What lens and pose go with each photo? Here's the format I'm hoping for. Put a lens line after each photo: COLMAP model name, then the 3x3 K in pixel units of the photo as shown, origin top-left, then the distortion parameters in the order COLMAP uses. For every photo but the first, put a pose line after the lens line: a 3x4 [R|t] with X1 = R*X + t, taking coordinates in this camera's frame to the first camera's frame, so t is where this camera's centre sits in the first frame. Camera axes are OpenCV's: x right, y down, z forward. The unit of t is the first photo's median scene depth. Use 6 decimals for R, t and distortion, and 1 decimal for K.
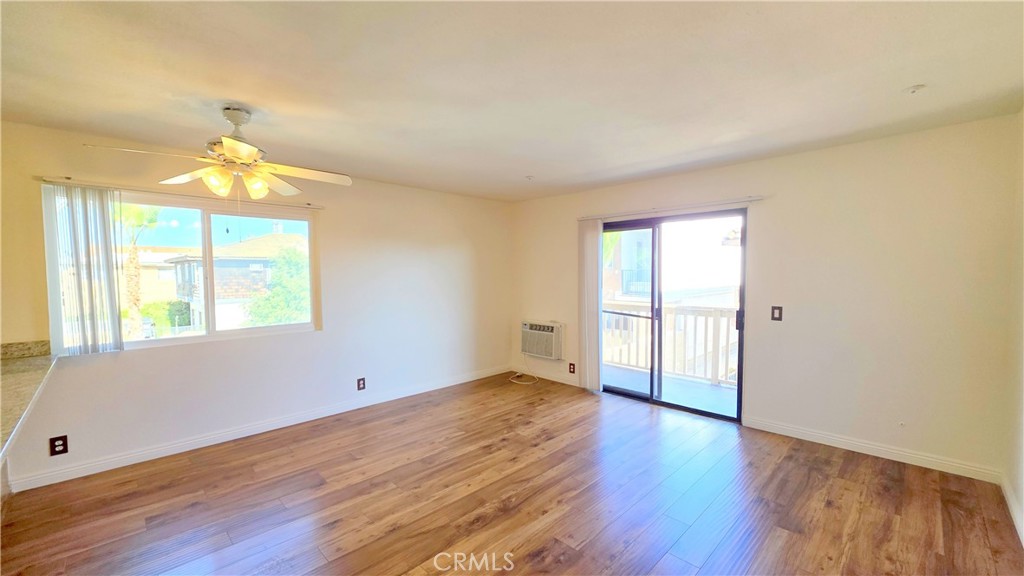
lens RADIAL K [[412.1, 0, 512.0], [0, 412.1, 288.0], [0, 0, 1]] dist [-0.000004, -0.000019]
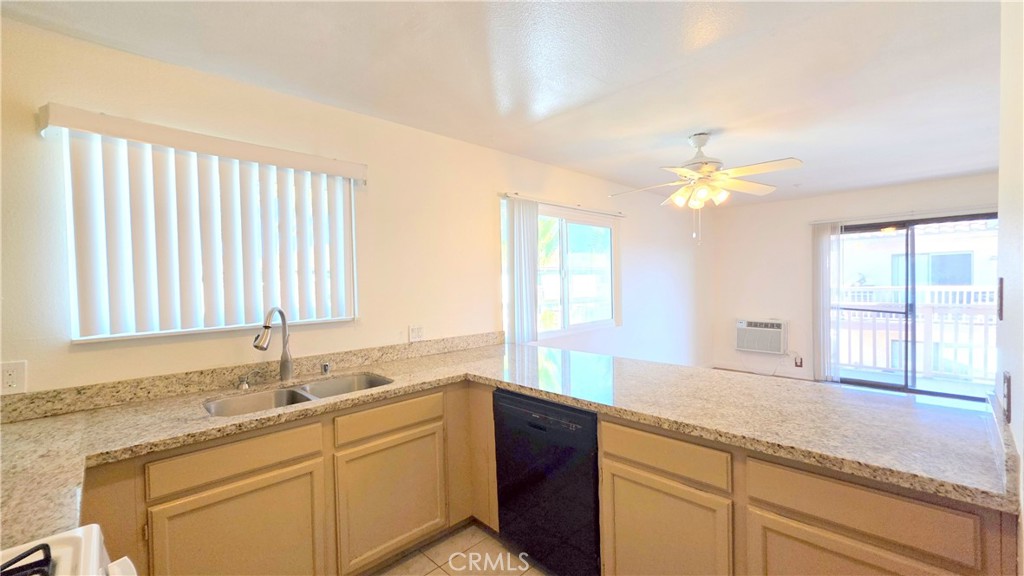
lens RADIAL K [[412.1, 0, 512.0], [0, 412.1, 288.0], [0, 0, 1]] dist [-0.000004, -0.000019]
pose [[0.999501, -0.011665, -0.029346, -0.835590], [0.011090, 0.999745, -0.019678, 0.021843], [0.029568, 0.019343, 0.999376, -0.142552]]
